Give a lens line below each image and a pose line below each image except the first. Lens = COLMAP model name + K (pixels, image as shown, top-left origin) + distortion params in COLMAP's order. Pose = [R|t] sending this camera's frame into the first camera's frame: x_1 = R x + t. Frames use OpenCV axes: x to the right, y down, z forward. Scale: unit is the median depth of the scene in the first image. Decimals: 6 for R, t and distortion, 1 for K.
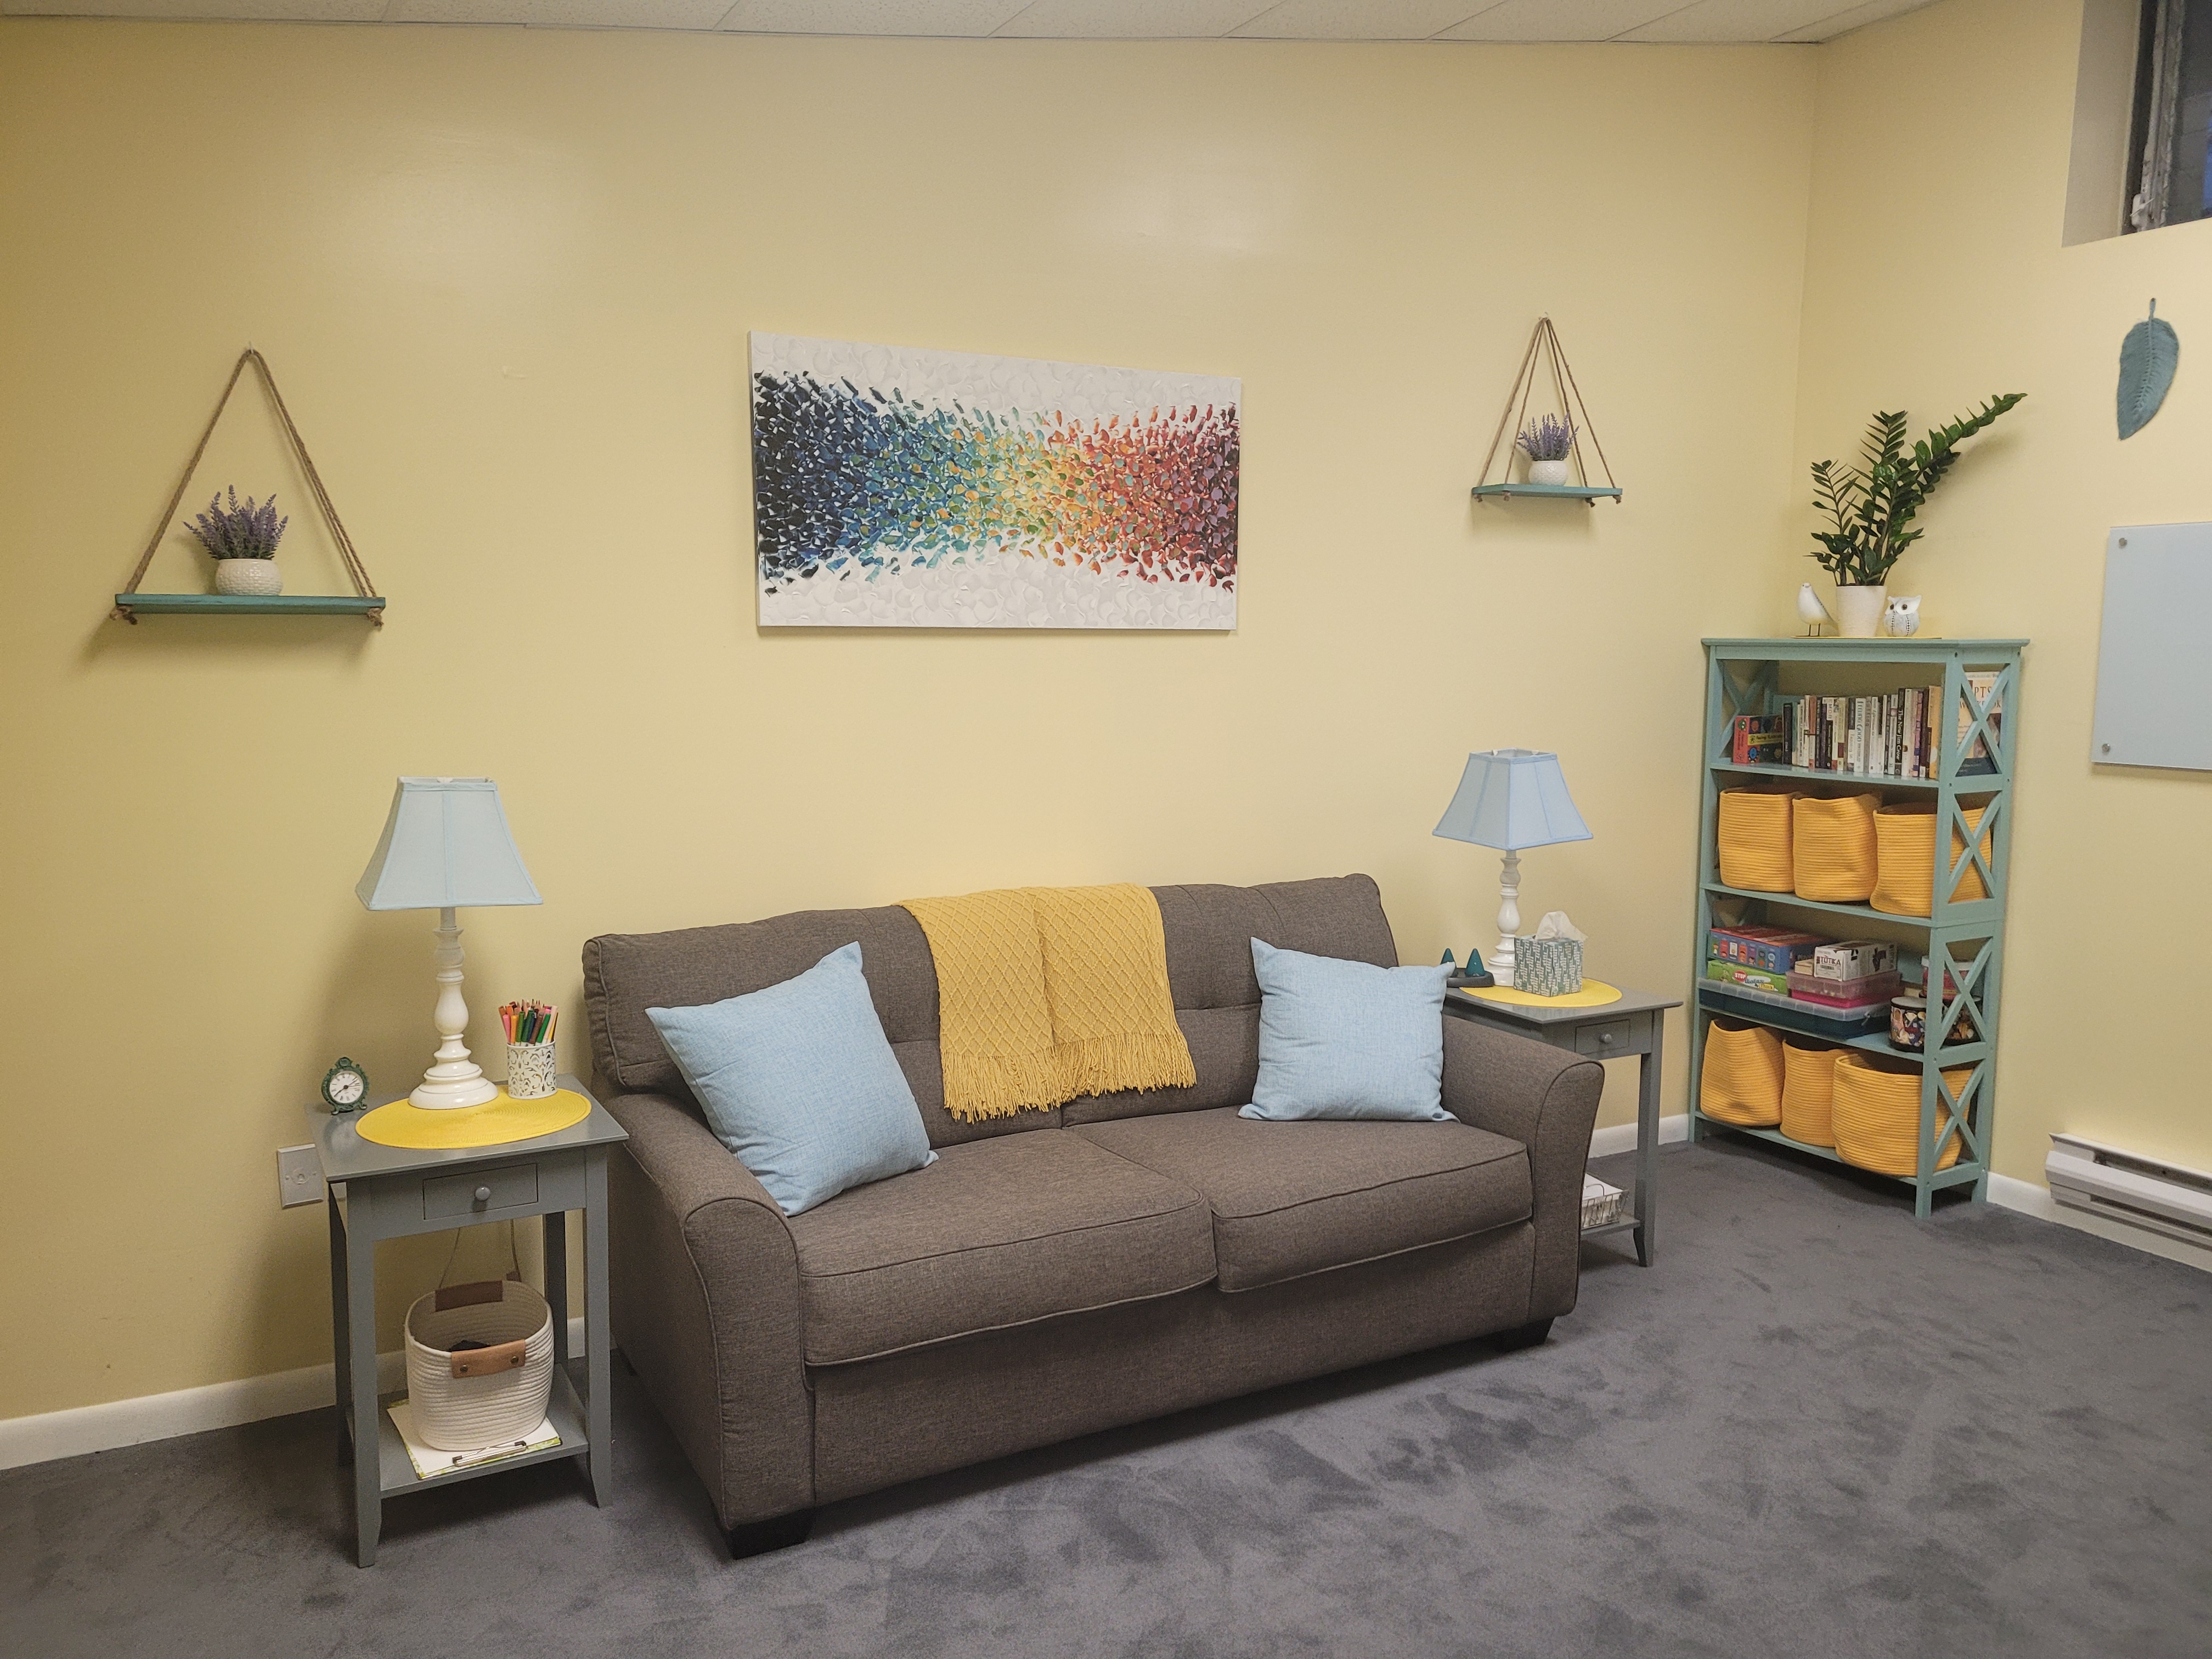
lens RADIAL K [[1639.5, 0, 1106.0], [0, 1639.5, 829.5], [0, 0, 1]] dist [0.000805, -0.038498]
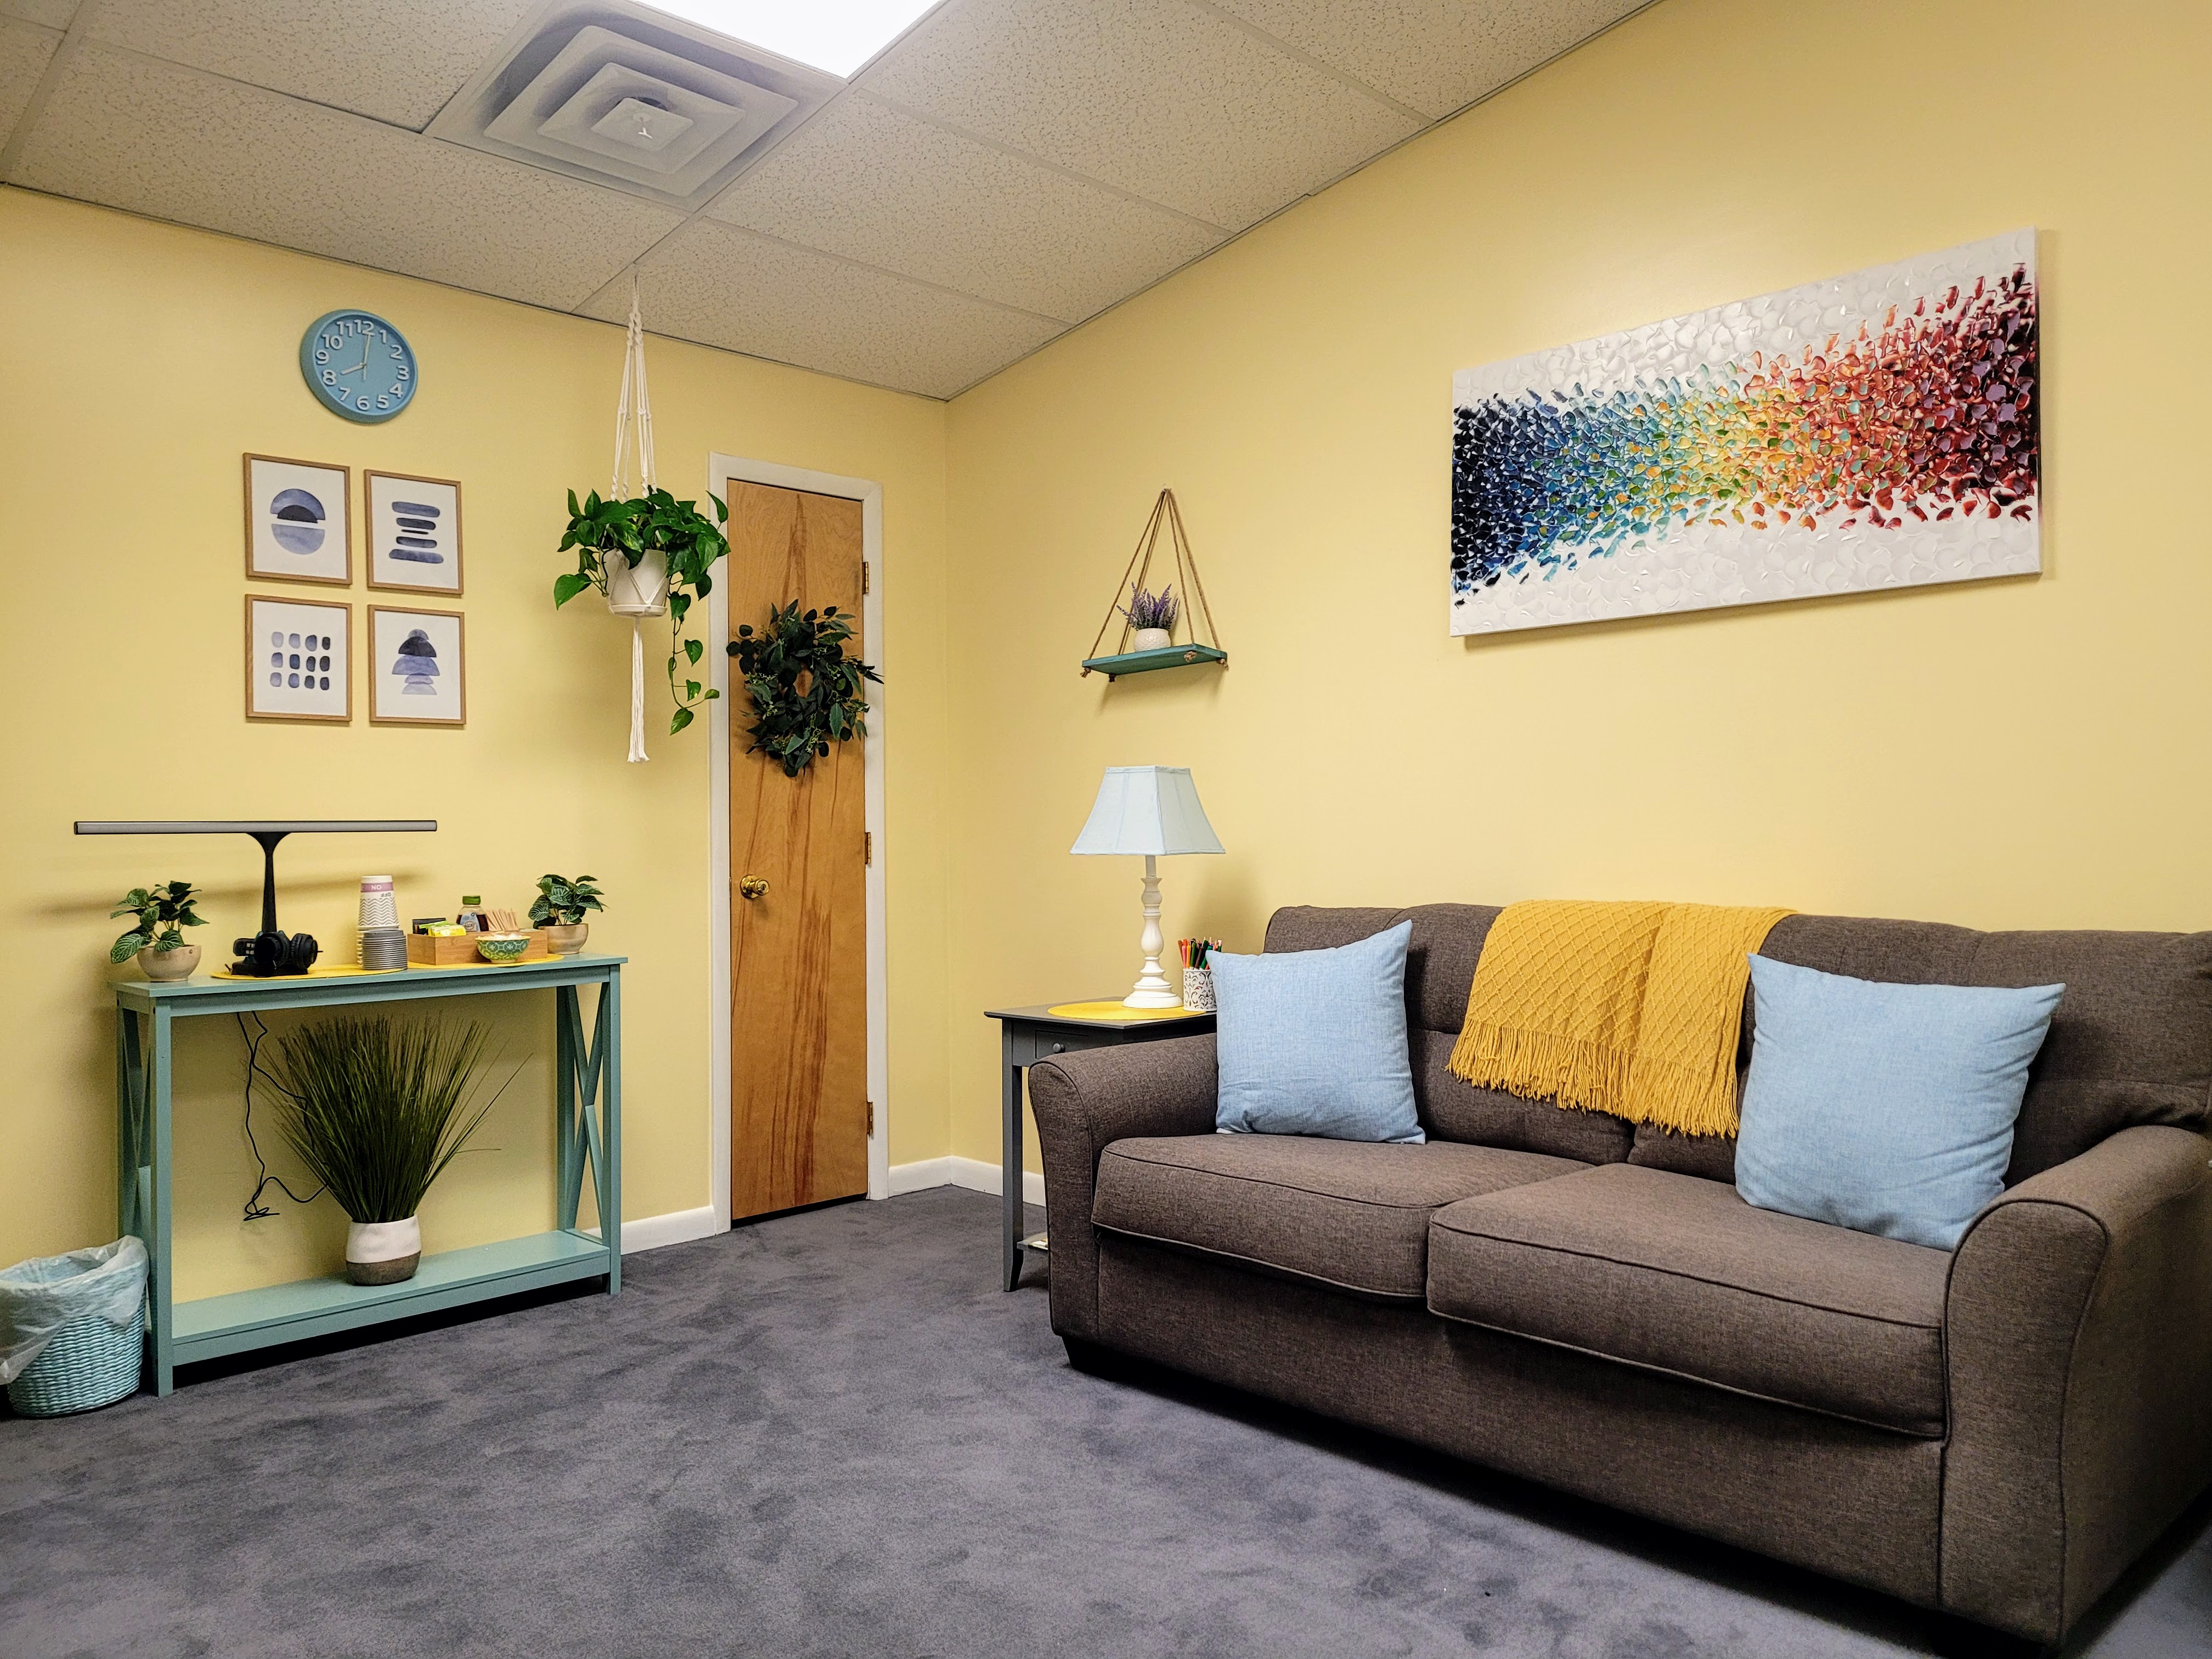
lens RADIAL K [[1639.5, 0, 1106.0], [0, 1639.5, 829.5], [0, 0, 1]] dist [0.000805, -0.038498]
pose [[0.239976, -0.011489, -0.970711, 0.726420], [-0.101044, 0.994203, -0.036747, 0.060445], [0.965506, 0.106903, 0.237424, 0.498032]]
